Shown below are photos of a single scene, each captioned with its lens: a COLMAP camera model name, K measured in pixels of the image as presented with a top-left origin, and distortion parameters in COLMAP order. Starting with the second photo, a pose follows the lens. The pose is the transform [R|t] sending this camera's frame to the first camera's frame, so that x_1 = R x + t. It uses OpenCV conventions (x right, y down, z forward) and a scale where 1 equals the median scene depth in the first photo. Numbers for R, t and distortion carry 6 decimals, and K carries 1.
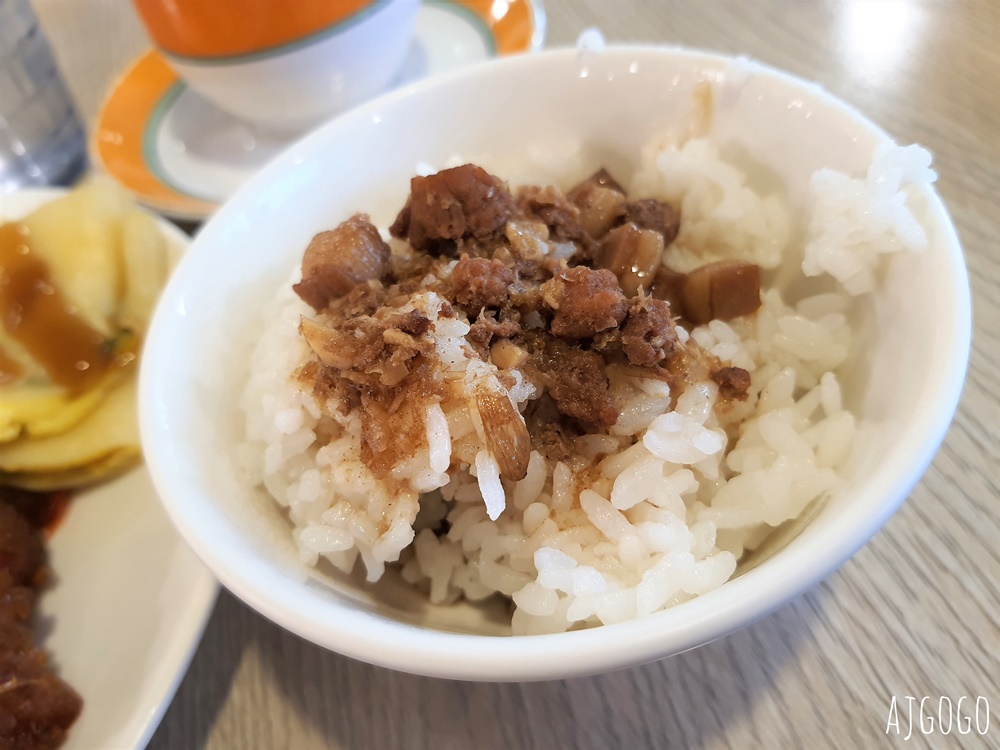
lens RADIAL K [[792.1, 0, 500.0], [0, 792.1, 375.0], [0, 0, 1]] dist [0.060752, -0.137464]
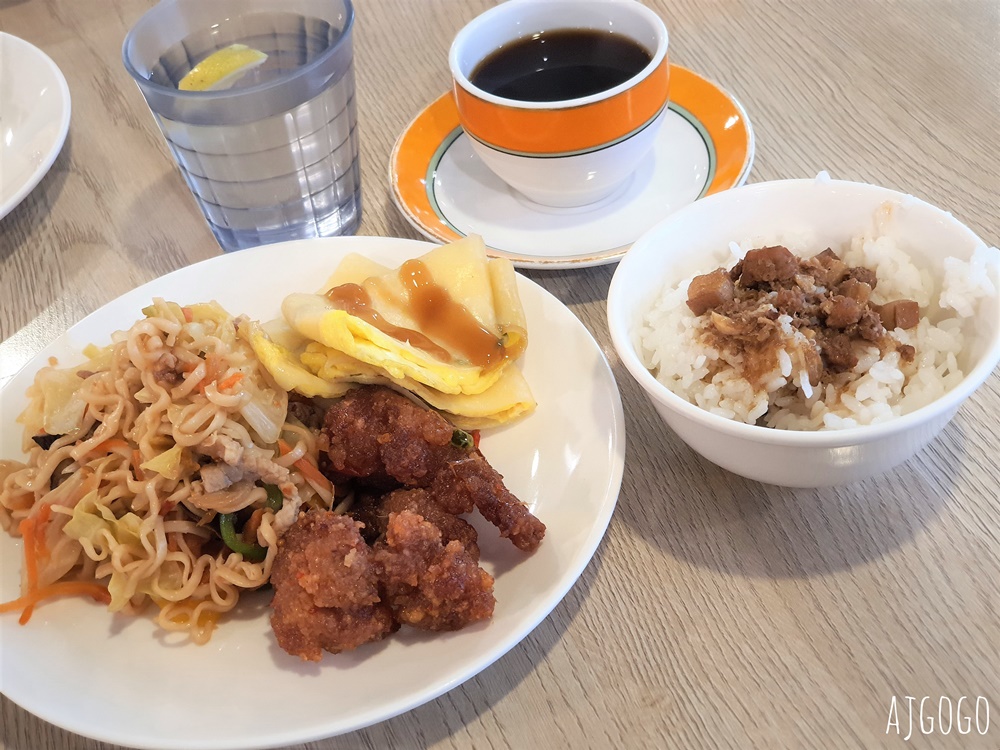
lens RADIAL K [[1547.9, 0, 500.0], [0, 1547.9, 375.0], [0, 0, 1]] dist [0.099309, -0.005904]
pose [[0.996311, 0.046845, 0.071904, -1.094689], [-0.036431, 0.989501, -0.139859, 0.692639], [-0.077700, 0.136724, 0.987557, -3.040618]]
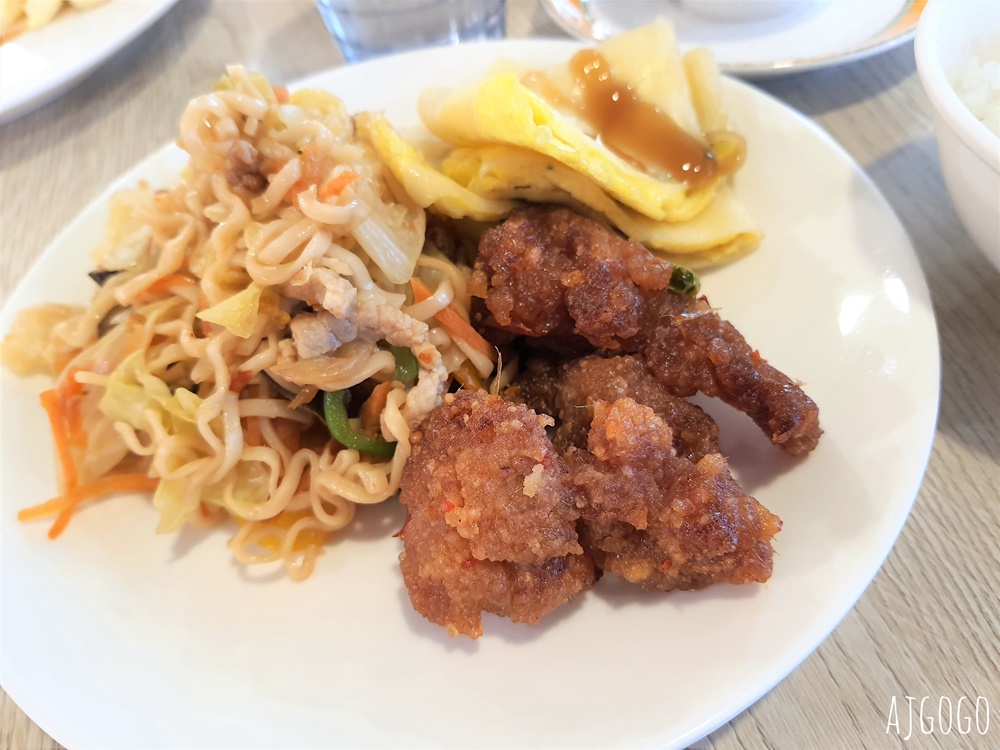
lens RADIAL K [[792.1, 0, 500.0], [0, 792.1, 375.0], [0, 0, 1]] dist [0.060752, -0.137464]
pose [[0.997964, 0.052808, 0.035760, -1.271770], [-0.052958, 0.998591, 0.003247, 0.452299], [-0.035538, -0.005134, 0.999355, -0.150528]]
